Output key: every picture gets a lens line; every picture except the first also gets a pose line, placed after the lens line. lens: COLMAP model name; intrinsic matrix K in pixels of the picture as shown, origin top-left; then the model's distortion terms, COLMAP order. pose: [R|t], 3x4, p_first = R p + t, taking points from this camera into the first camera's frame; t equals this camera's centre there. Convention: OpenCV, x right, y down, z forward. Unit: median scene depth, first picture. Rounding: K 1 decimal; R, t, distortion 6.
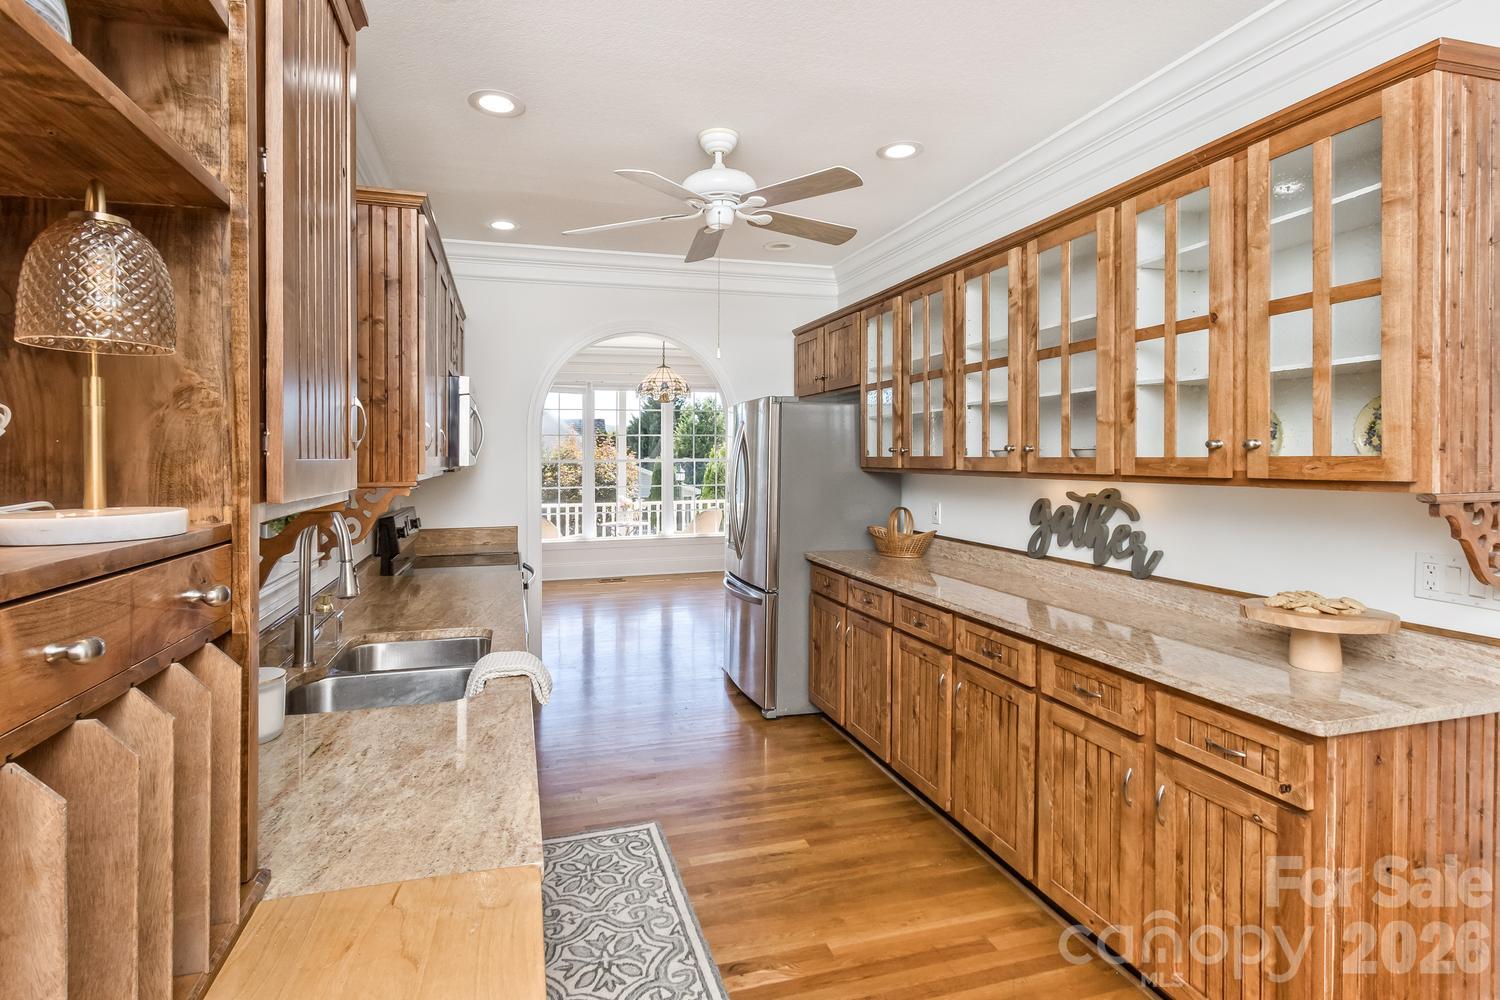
lens RADIAL K [[726.4, 0, 704.3], [0, 726.4, 453.0], [0, 0, 1]] dist [0.000909, 0.000099]
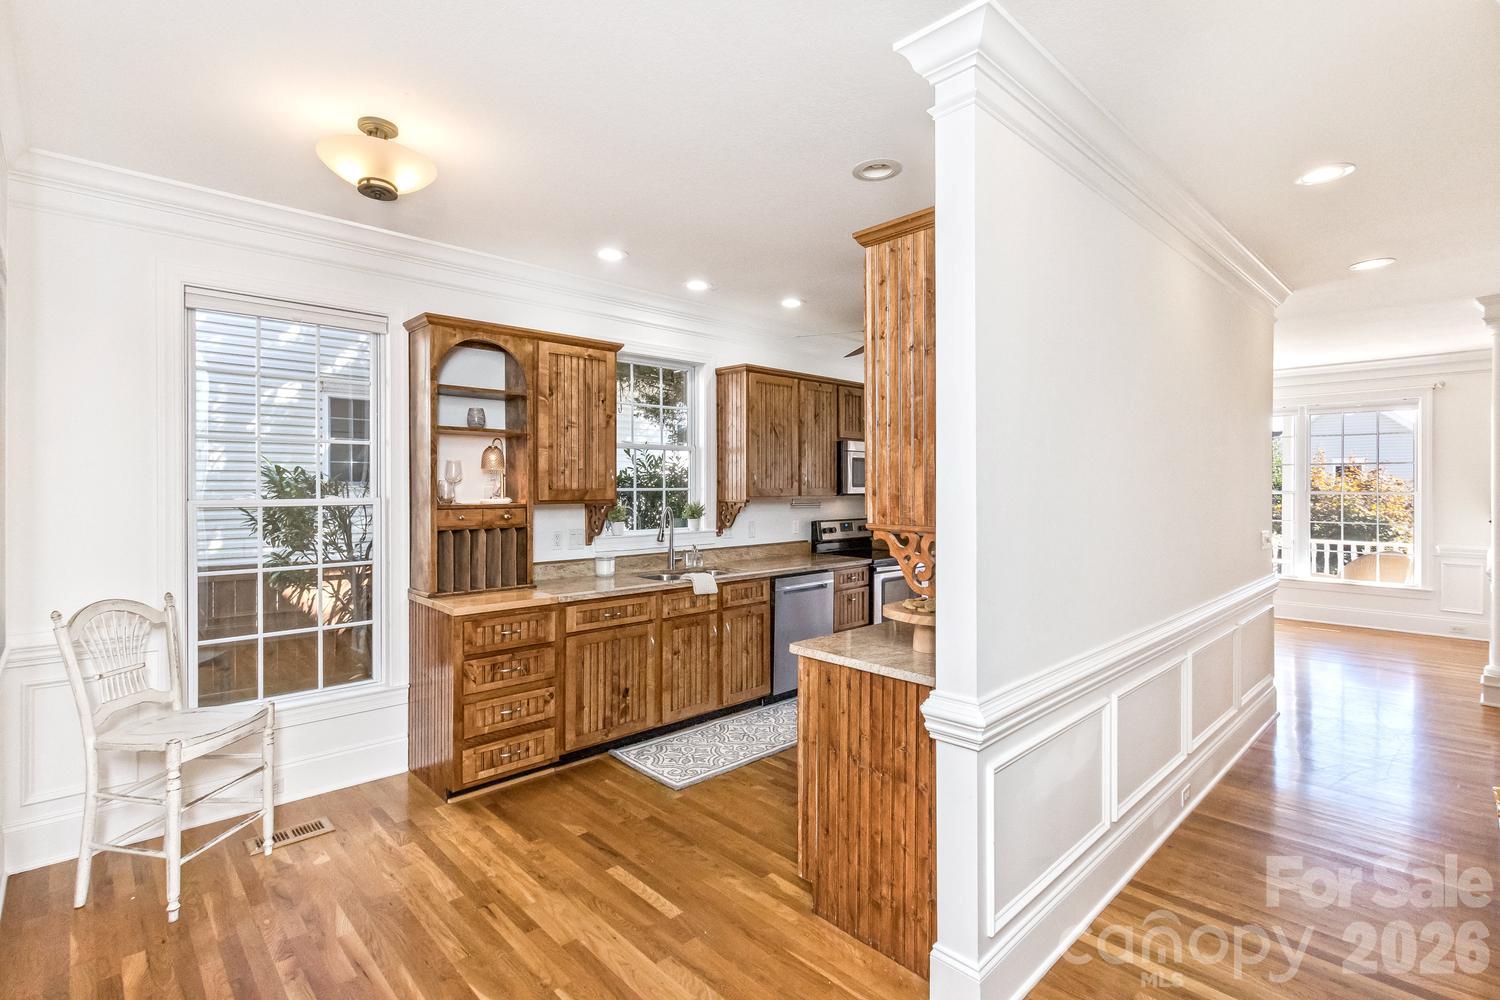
lens RADIAL K [[702.5, 0, 750.5], [0, 702.5, 481.5], [0, 0, 1]] dist [-0.000177, -0.000412]
pose [[0.485412, 0.016699, -0.874126, 1.542431], [-0.008596, 0.999860, 0.014328, -0.036300], [0.874243, 0.000558, 0.485488, 0.046276]]
